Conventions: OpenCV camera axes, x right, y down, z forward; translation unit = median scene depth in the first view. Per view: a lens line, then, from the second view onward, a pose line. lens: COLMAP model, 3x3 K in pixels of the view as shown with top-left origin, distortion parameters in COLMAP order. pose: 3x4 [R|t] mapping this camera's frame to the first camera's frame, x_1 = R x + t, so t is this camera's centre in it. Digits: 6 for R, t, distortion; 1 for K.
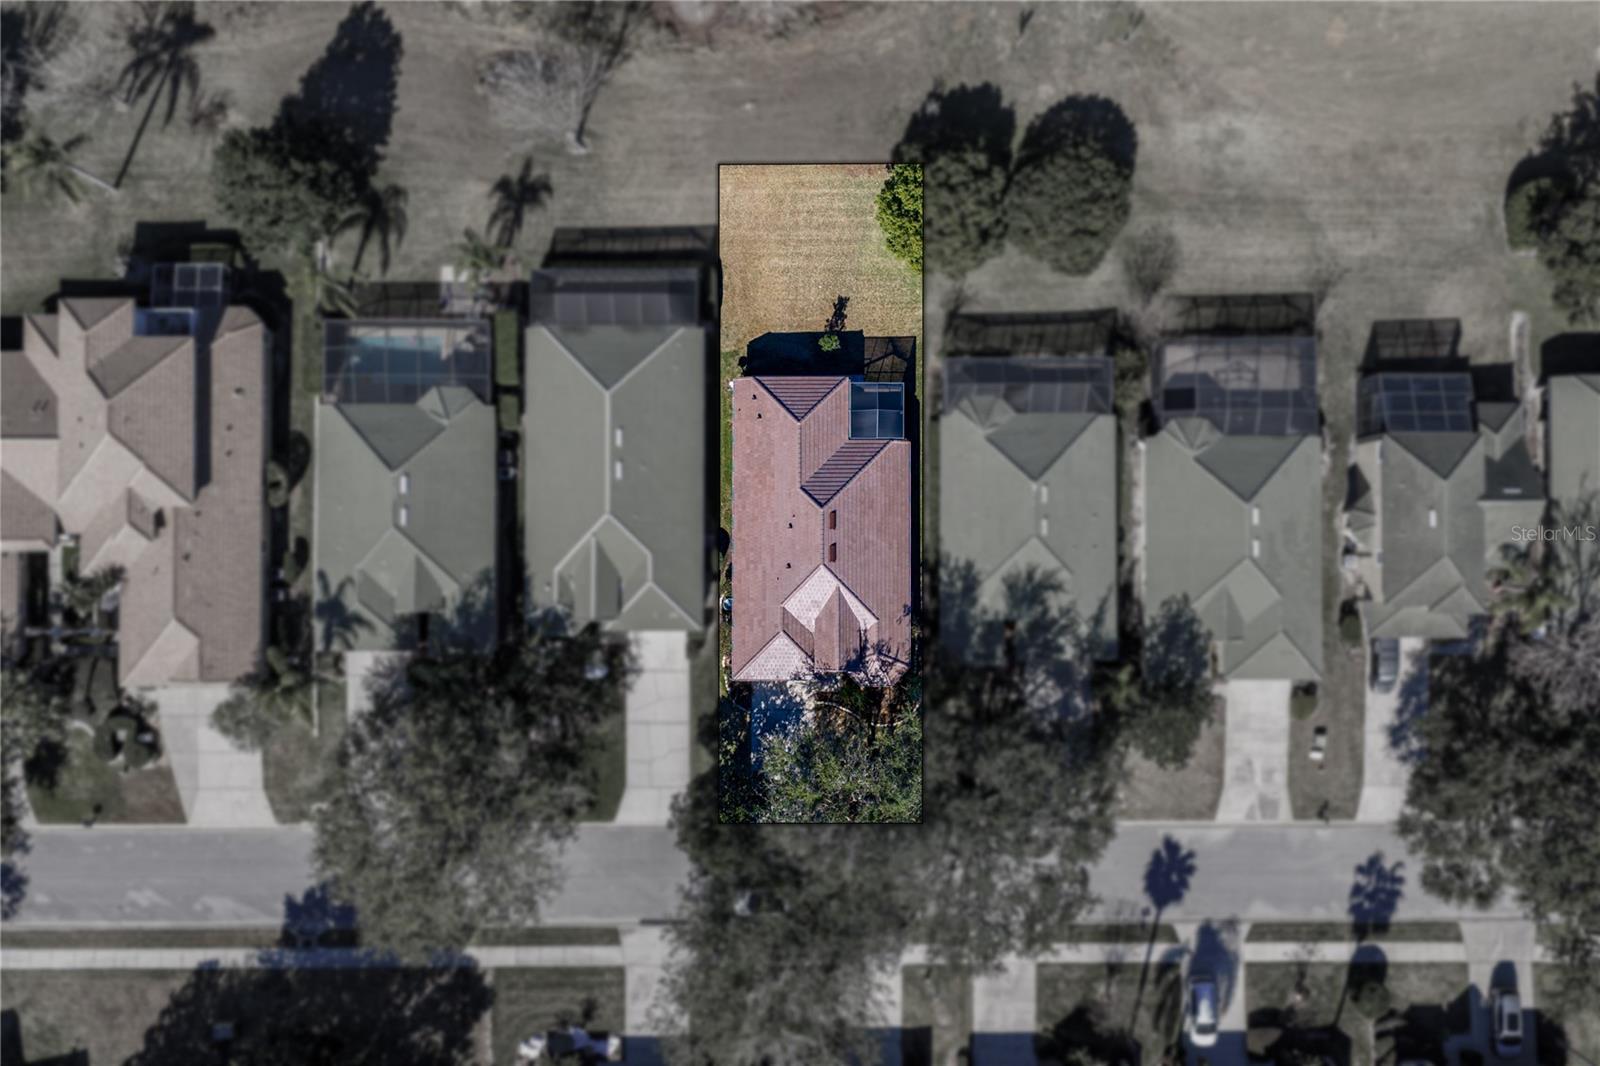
lens RADIAL K [[1314.7, 0, 800.0], [0, 1314.7, 533.0], [0, 0, 1]] dist [0.004427, -0.020380]
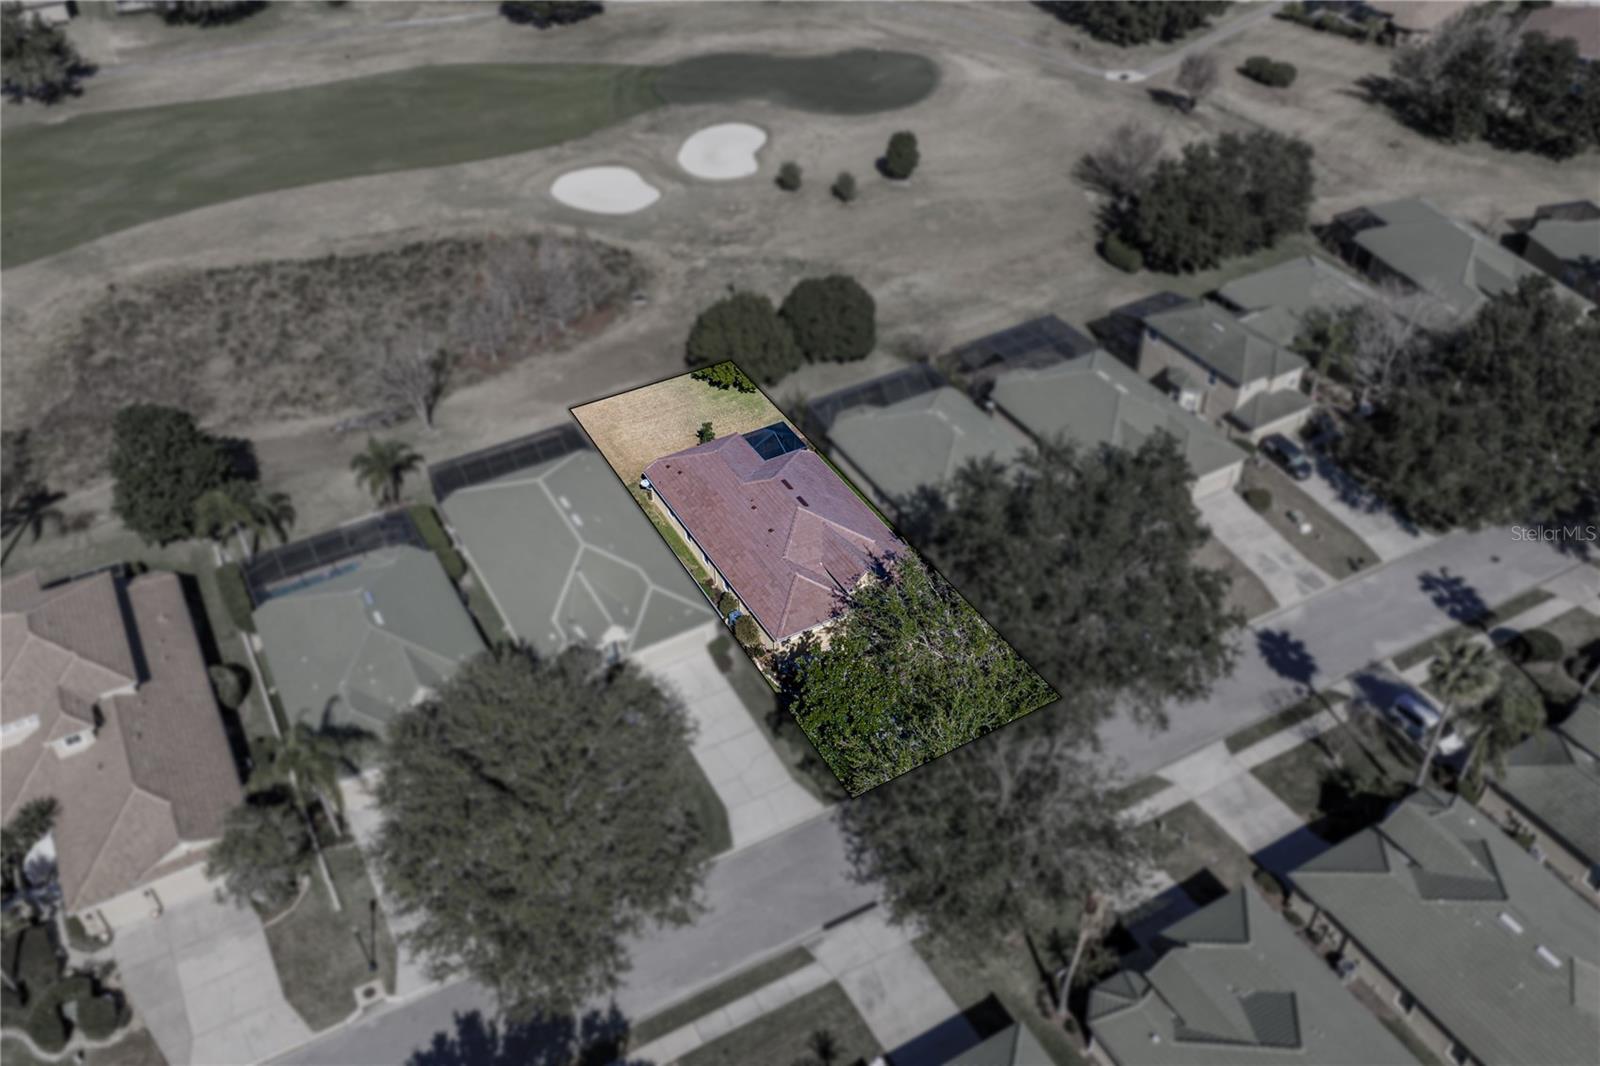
lens RADIAL K [[1299.7, 0, 800.0], [0, 1299.7, 533.0], [0, 0, 1]] dist [-0.001856, -0.011215]
pose [[0.870011, -0.327004, 0.368985, -0.336591], [0.493033, 0.577496, -0.650705, 0.646477], [-0.000304, 0.748042, 0.663651, 0.324889]]
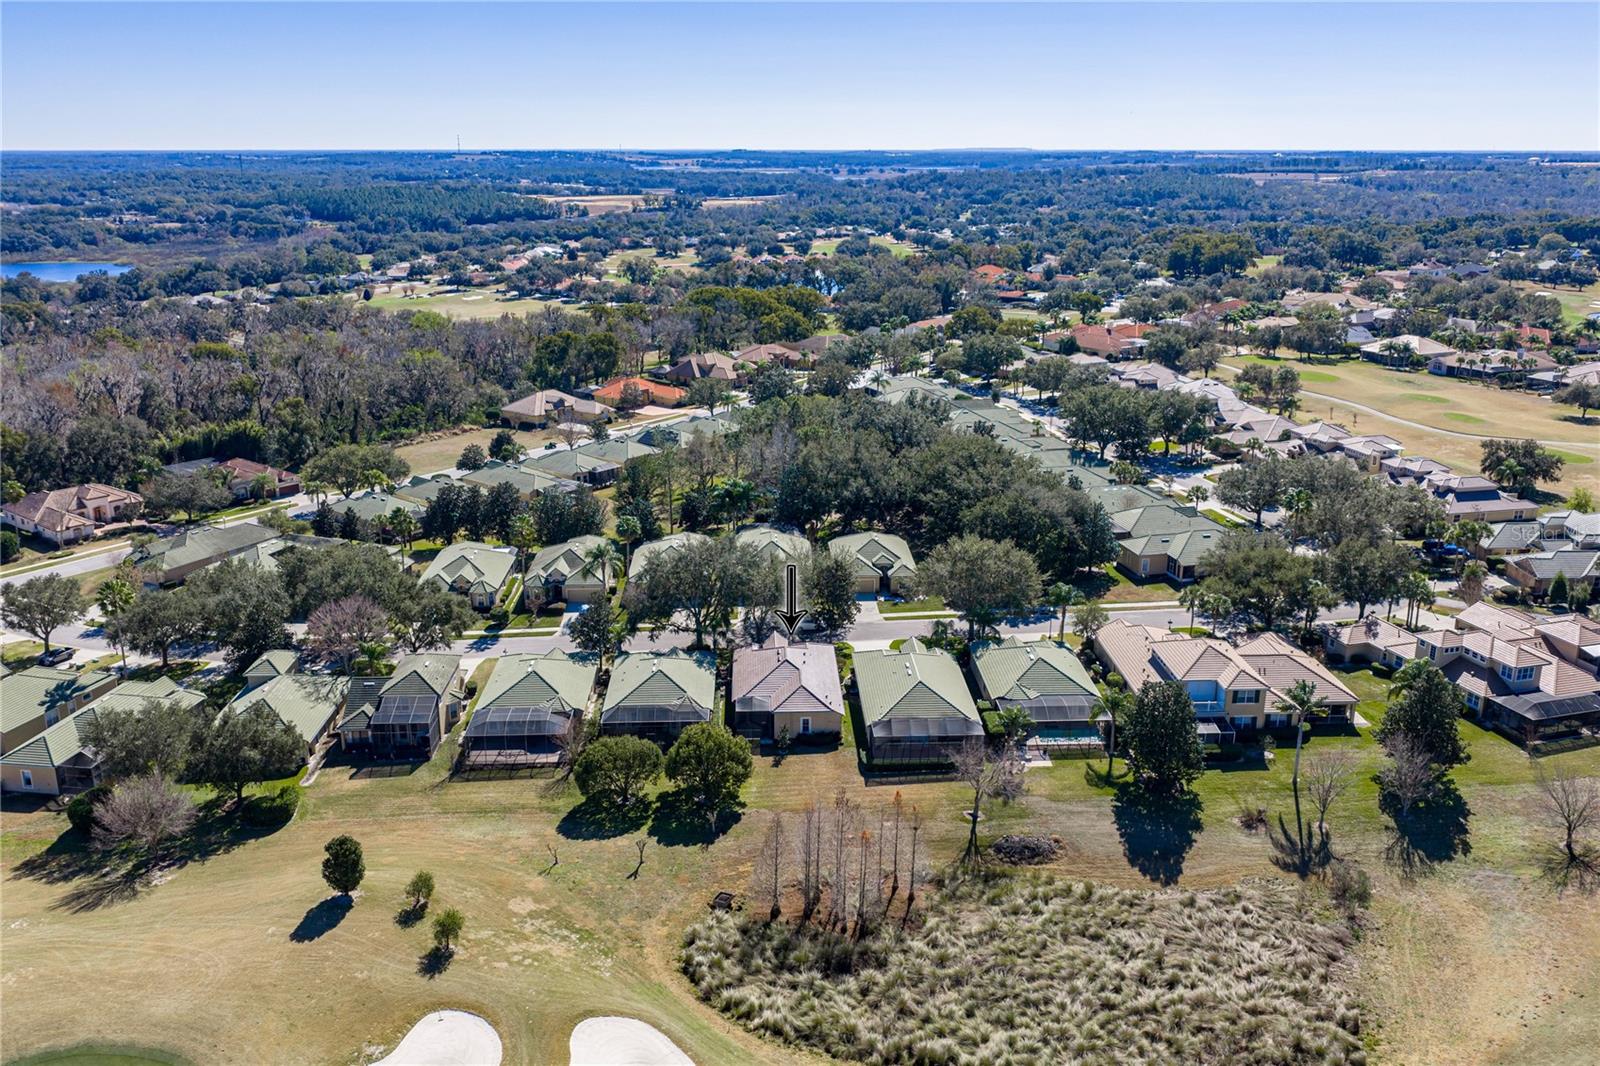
lens RADIAL K [[1314.7, 0, 800.0], [0, 1314.7, 533.0], [0, 0, 1]] dist [0.004427, -0.020380]
pose [[-0.999136, 0.020253, -0.036279, 0.054009], [-0.040434, -0.273035, 0.961154, -1.541563], [0.009561, 0.961791, 0.273618, 0.357151]]
